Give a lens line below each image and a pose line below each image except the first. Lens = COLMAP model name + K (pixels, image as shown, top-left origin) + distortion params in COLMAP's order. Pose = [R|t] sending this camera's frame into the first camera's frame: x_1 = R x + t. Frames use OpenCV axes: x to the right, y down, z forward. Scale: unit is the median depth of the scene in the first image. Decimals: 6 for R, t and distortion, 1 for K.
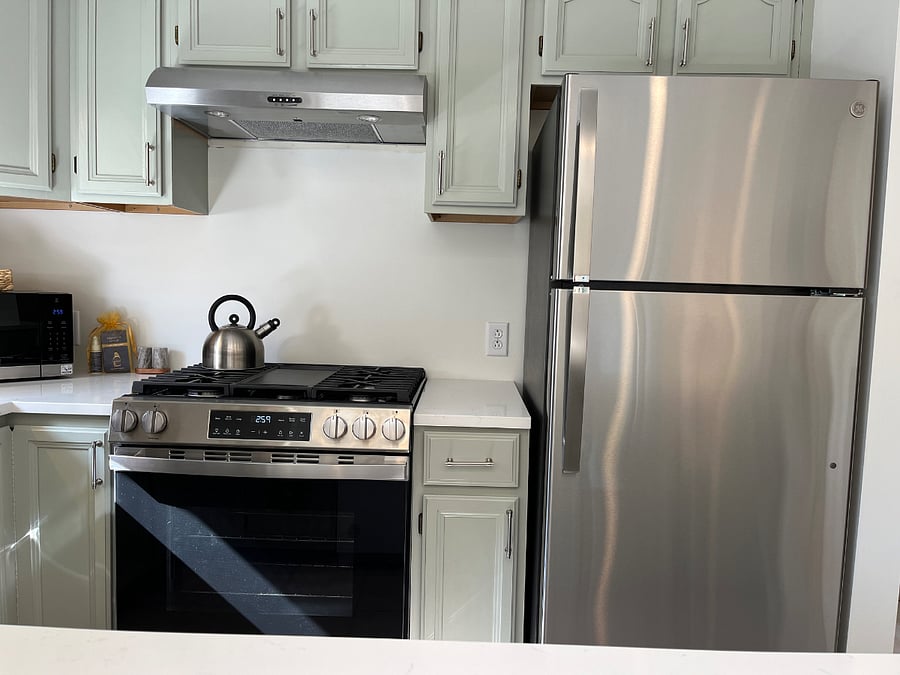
lens RADIAL K [[673.4, 0, 450.0], [0, 673.4, 337.5], [0, 0, 1]] dist [0.005563, 0.000028]
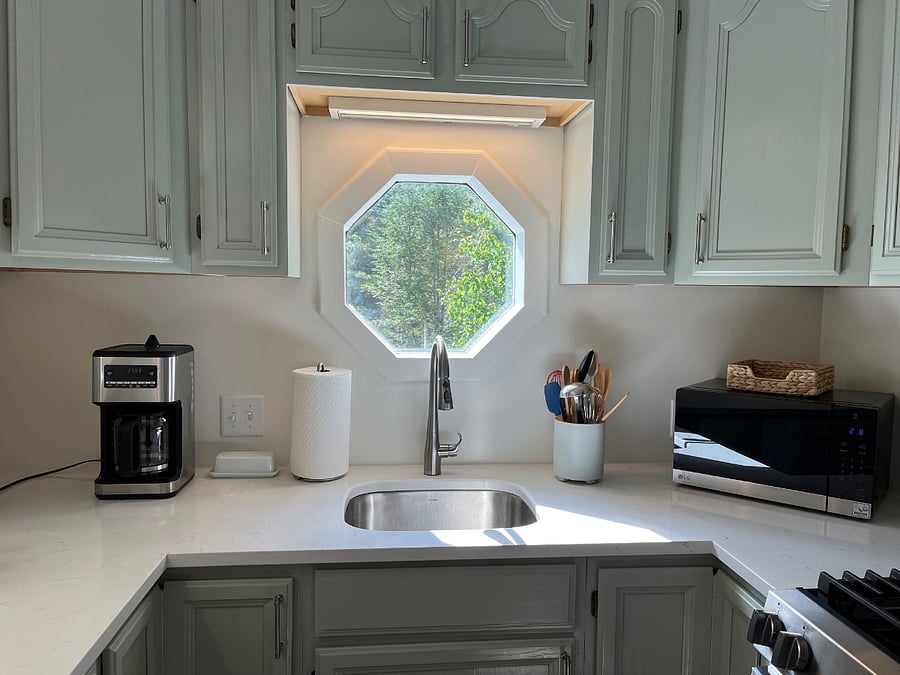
lens RADIAL K [[673.4, 0, 450.0], [0, 673.4, 337.5], [0, 0, 1]] dist [0.005563, 0.000028]
pose [[0.112354, 0.048882, -0.992465, 0.110241], [-0.085647, 0.995549, 0.039338, -0.141416], [0.989970, 0.080582, 0.116040, 0.492904]]
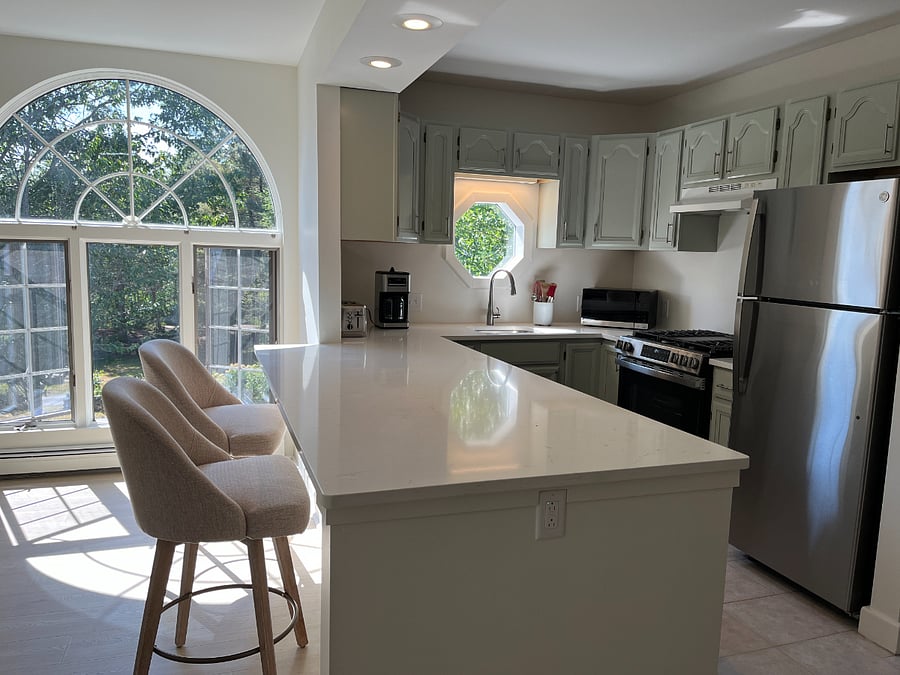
lens RADIAL K [[673.4, 0, 450.0], [0, 673.4, 337.5], [0, 0, 1]] dist [0.005563, 0.000028]
pose [[0.343178, 0.100998, -0.933825, 1.351449], [-0.086012, 0.993404, 0.075833, -0.029964], [0.935324, 0.054296, 0.349601, -0.379209]]
